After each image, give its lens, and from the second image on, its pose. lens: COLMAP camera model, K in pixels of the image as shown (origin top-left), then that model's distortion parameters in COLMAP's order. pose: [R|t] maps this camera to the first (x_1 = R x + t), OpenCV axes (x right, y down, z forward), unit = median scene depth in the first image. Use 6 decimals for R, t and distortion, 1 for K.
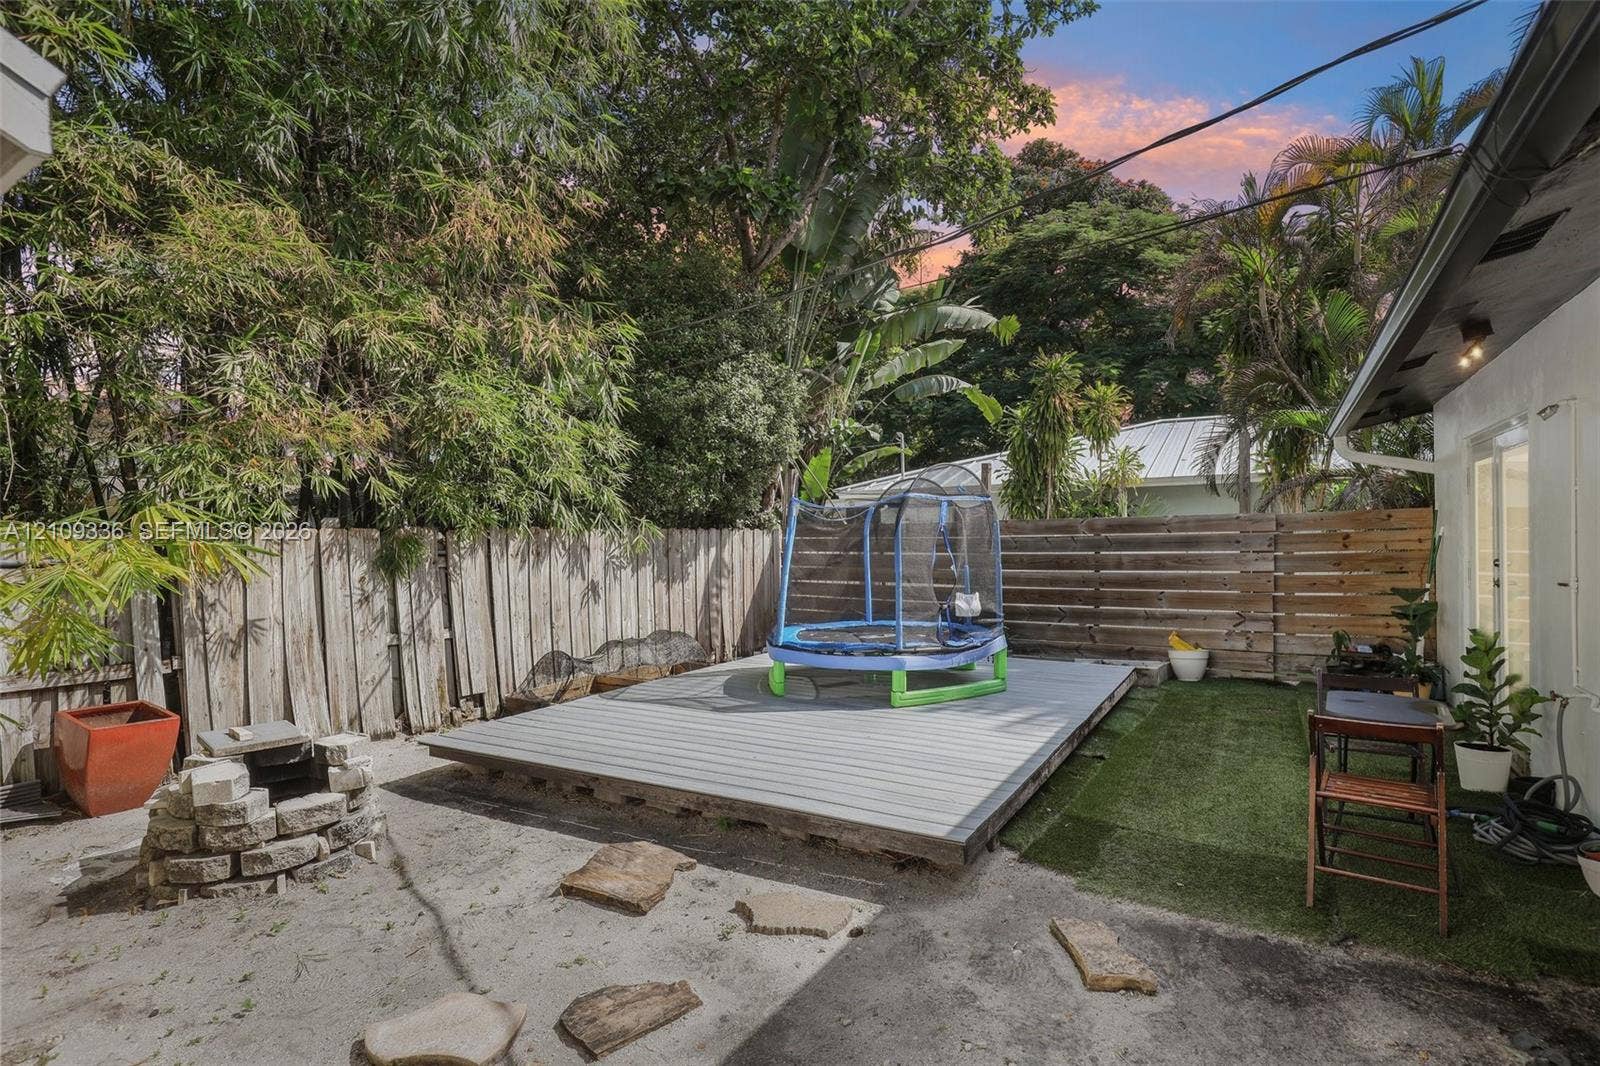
lens RADIAL K [[806.4, 0, 805.5], [0, 806.4, 536.1], [0, 0, 1]] dist [-0.001958, -0.000610]
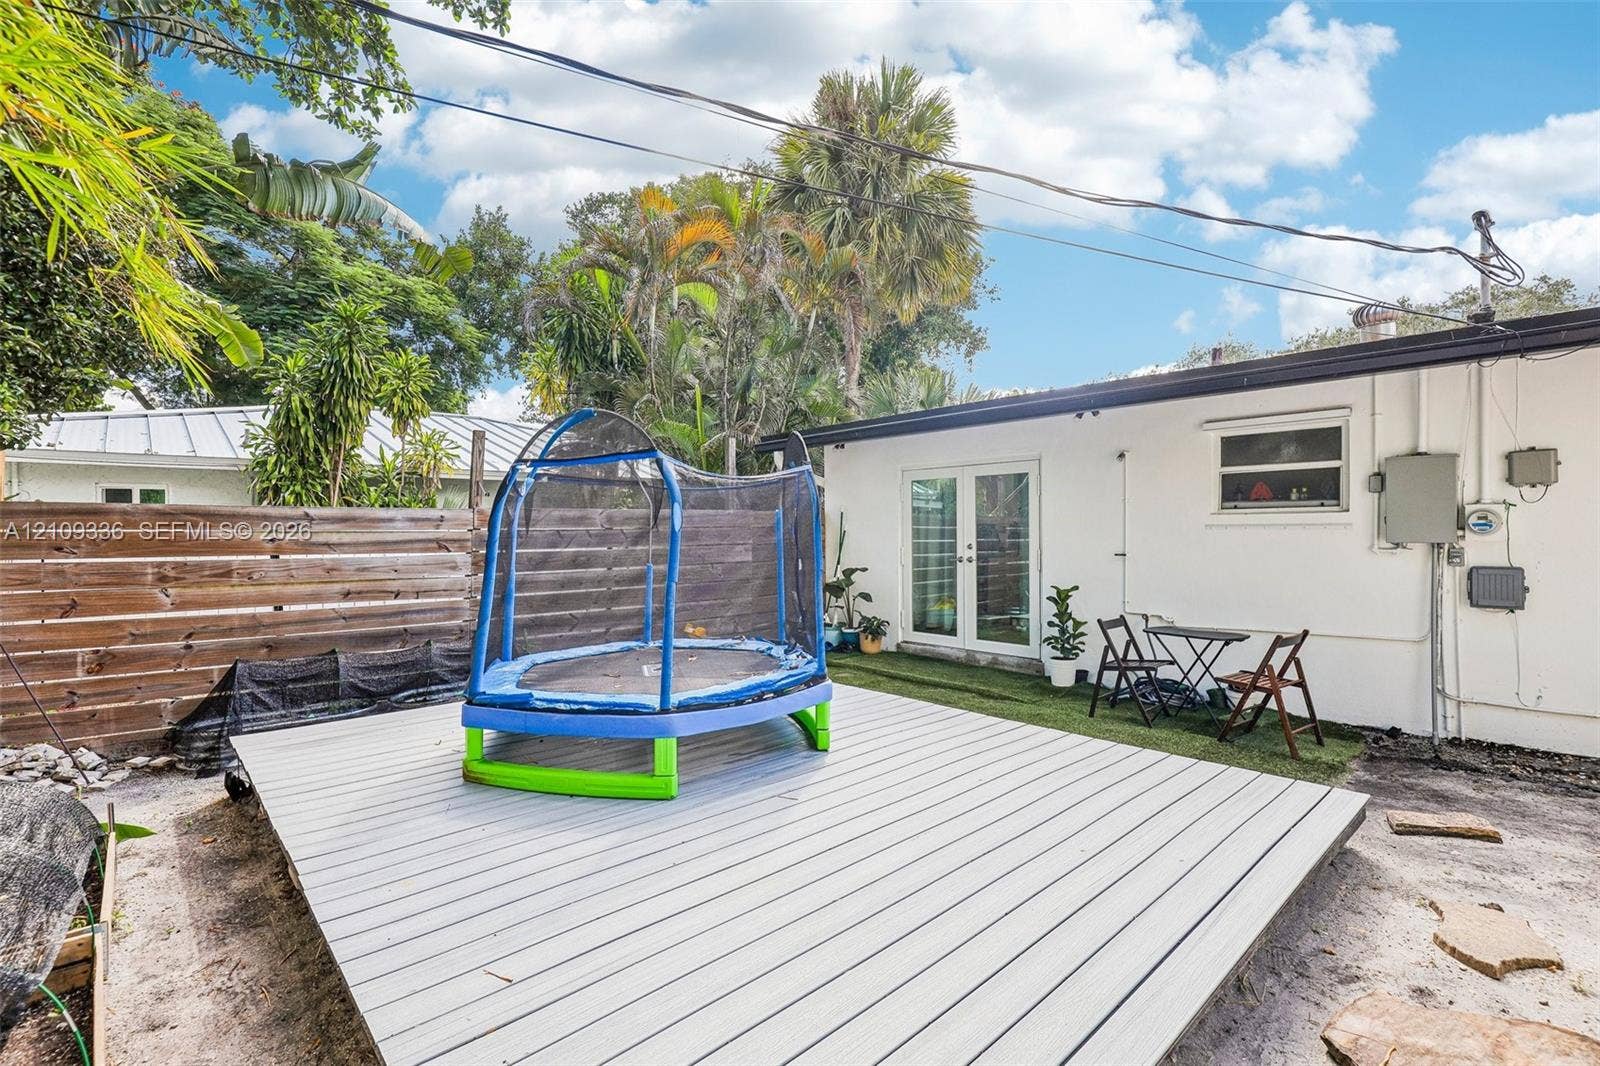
lens RADIAL K [[738.3, 0, 823.0], [0, 738.3, 535.4], [0, 0, 1]] dist [0.000235, -0.000393]
pose [[0.272731, 0.005304, 0.962076, -1.128509], [0.003634, 0.999972, -0.006543, 0.037672], [-0.962083, 0.005281, 0.272704, 1.682683]]
